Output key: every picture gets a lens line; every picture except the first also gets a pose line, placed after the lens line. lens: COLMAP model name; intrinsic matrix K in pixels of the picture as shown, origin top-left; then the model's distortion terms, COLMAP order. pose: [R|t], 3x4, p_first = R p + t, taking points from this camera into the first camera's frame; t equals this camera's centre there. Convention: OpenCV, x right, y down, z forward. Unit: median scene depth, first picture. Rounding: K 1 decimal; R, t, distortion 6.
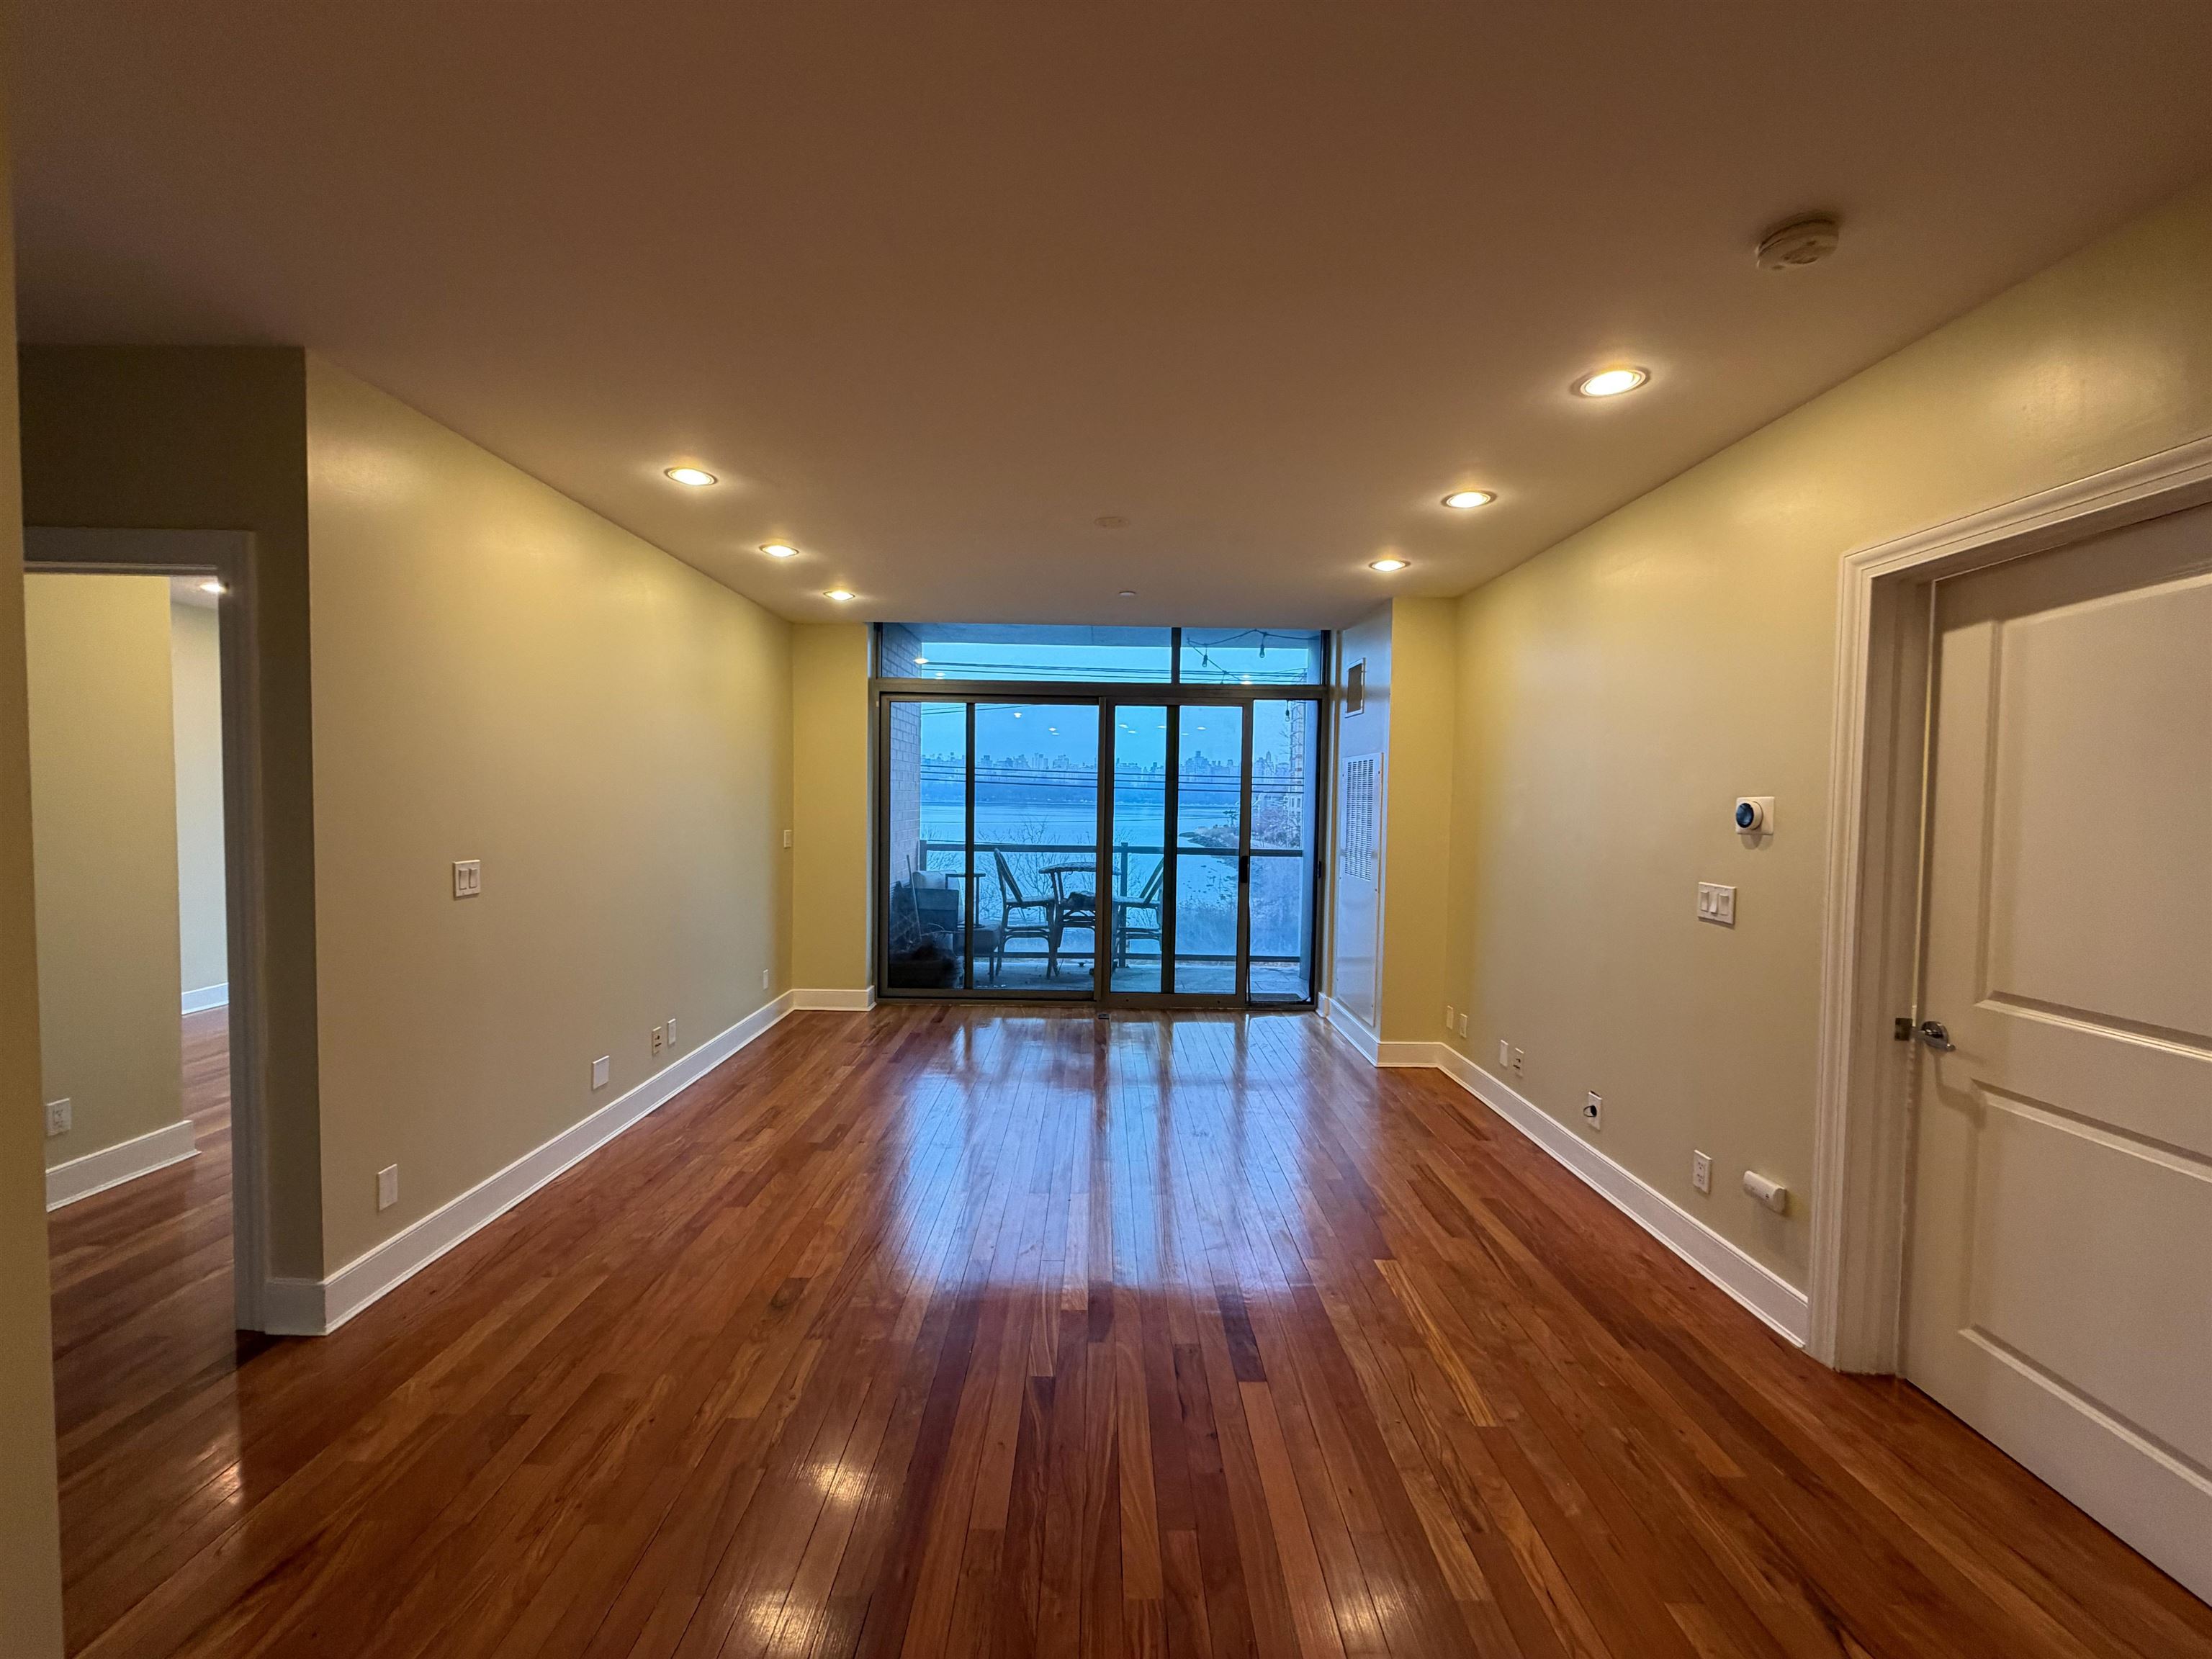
lens RADIAL K [[880.2, 0, 1106.0], [0, 880.2, 829.5], [0, 0, 1]] dist [-0.018544, 0.000025]
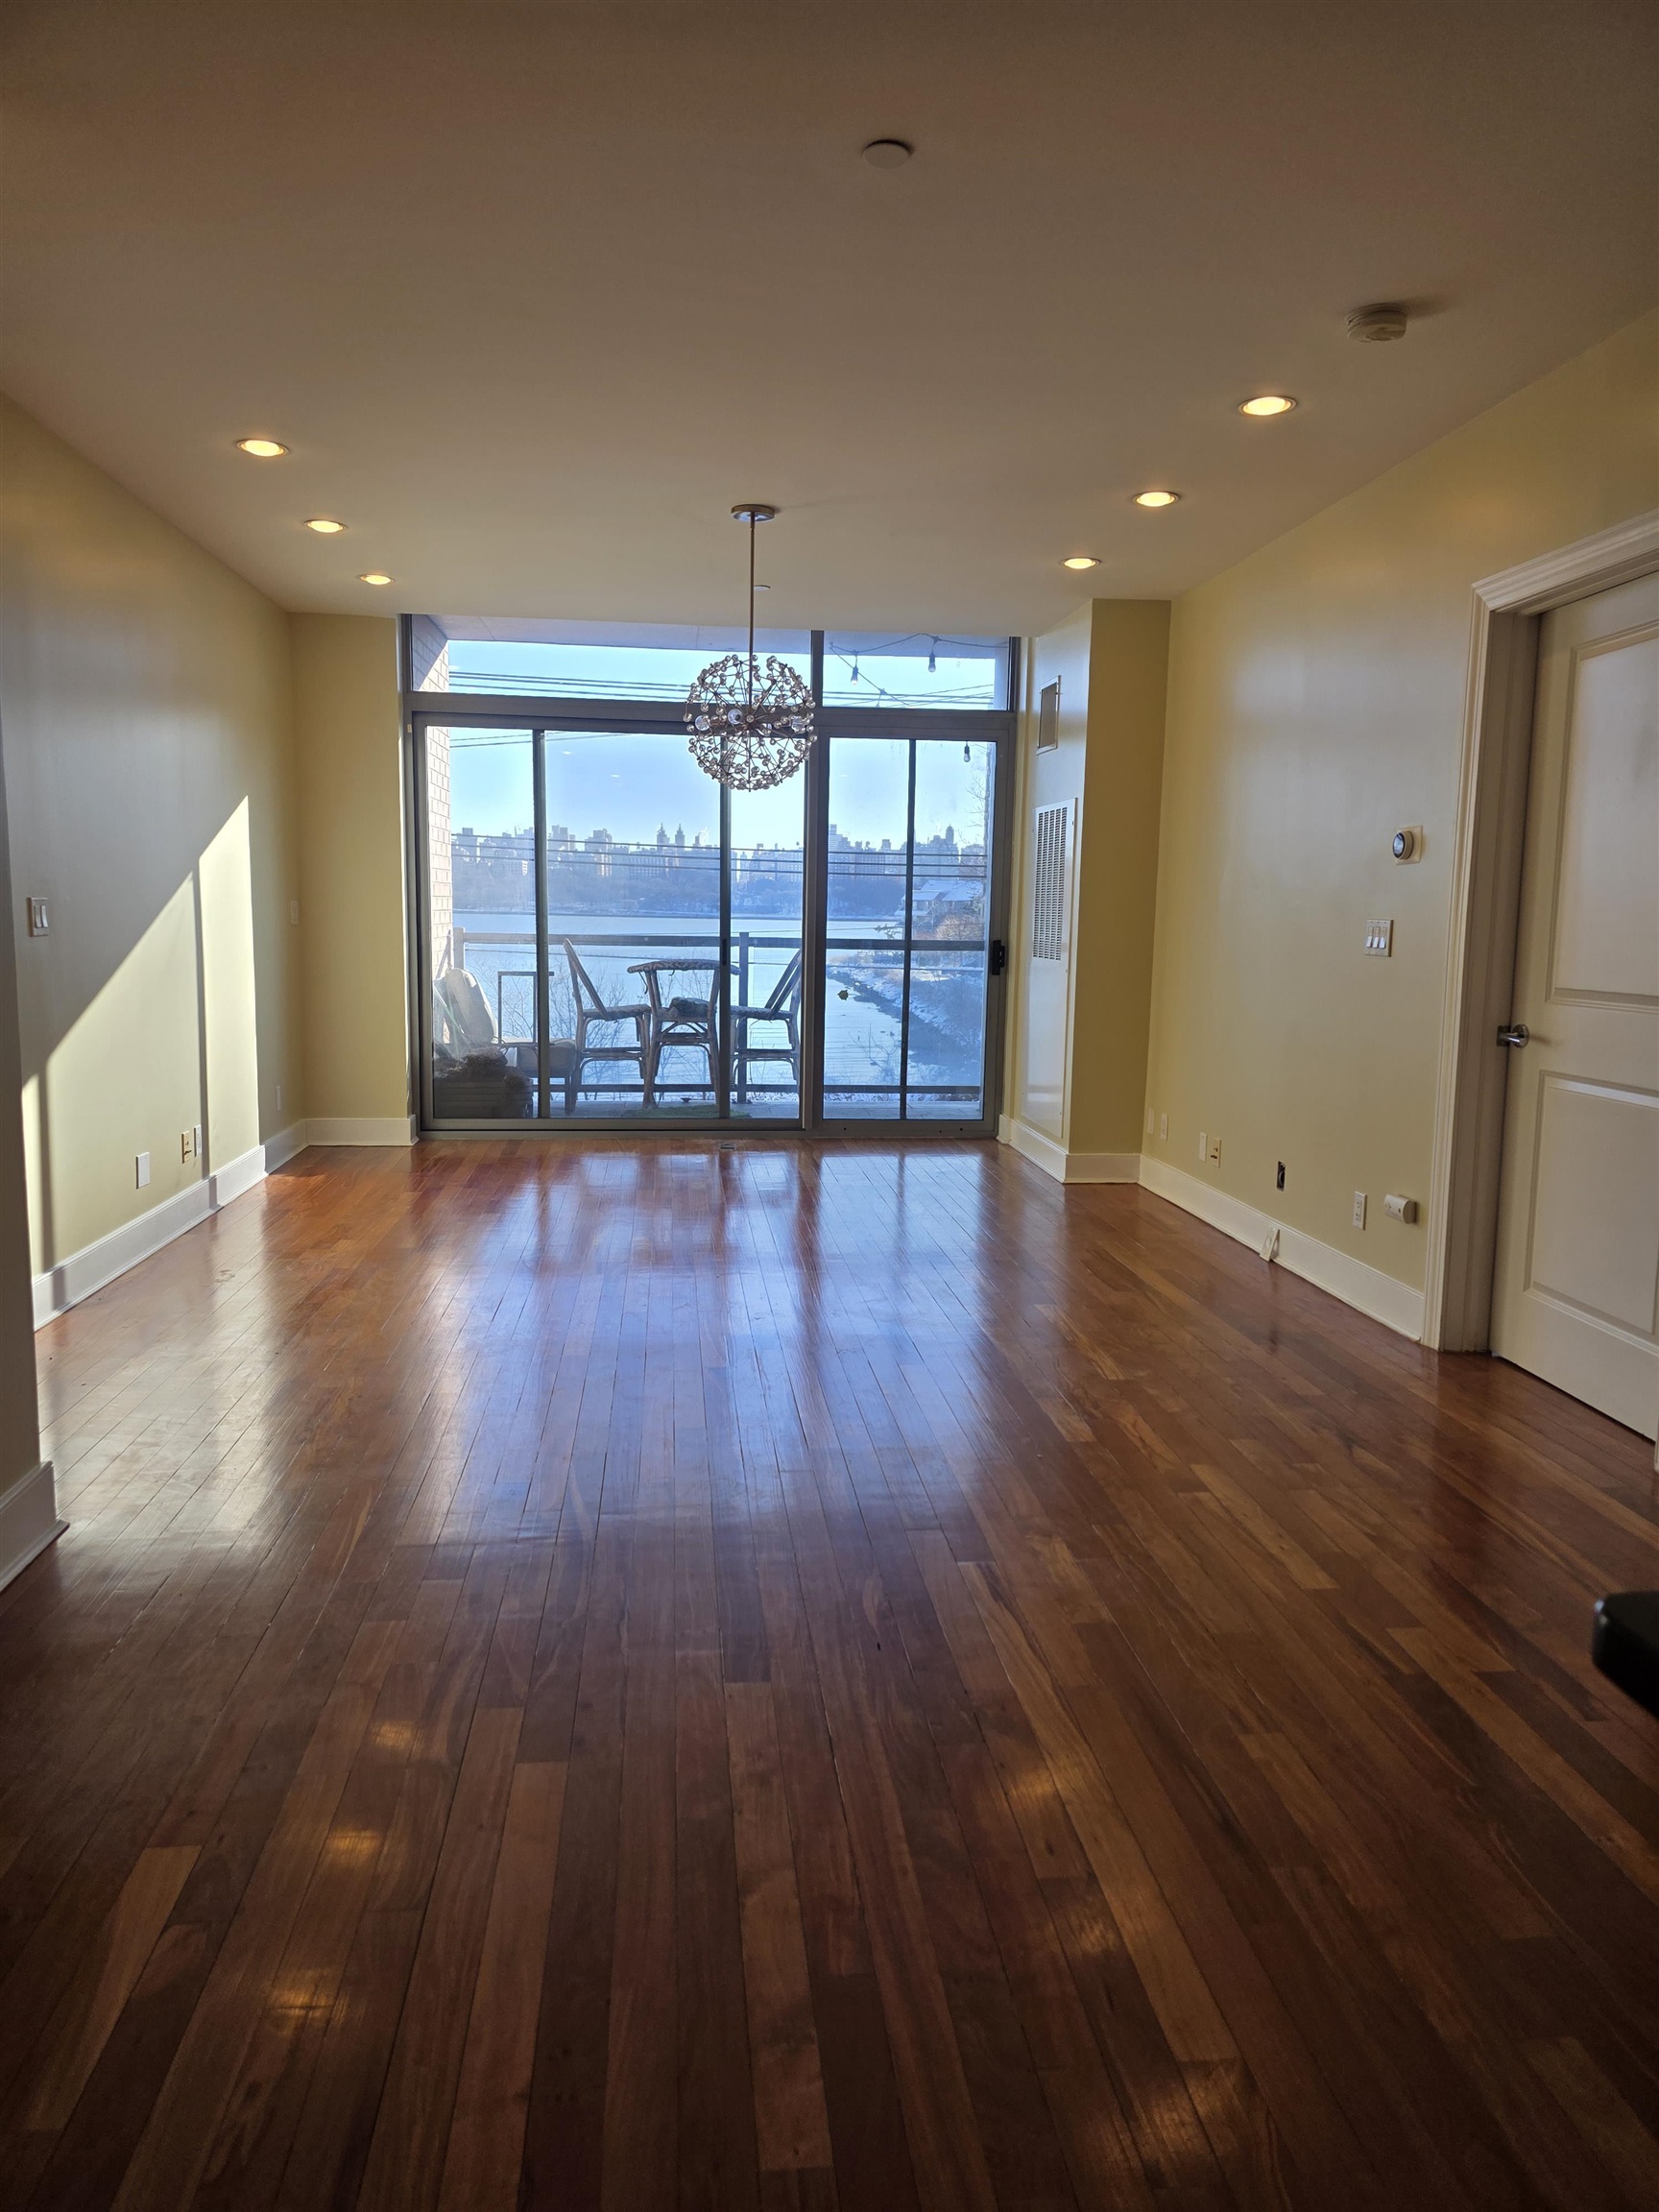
lens RADIAL K [[1529.6, 0, 829.5], [0, 1529.6, 1106.0], [0, 0, 1]] dist [0.066957, -0.001487]
pose [[0.994707, -0.014935, 0.101659, -0.044012], [0.005302, 0.995522, 0.094381, 0.044672], [-0.102613, -0.093343, 0.990332, -0.300038]]
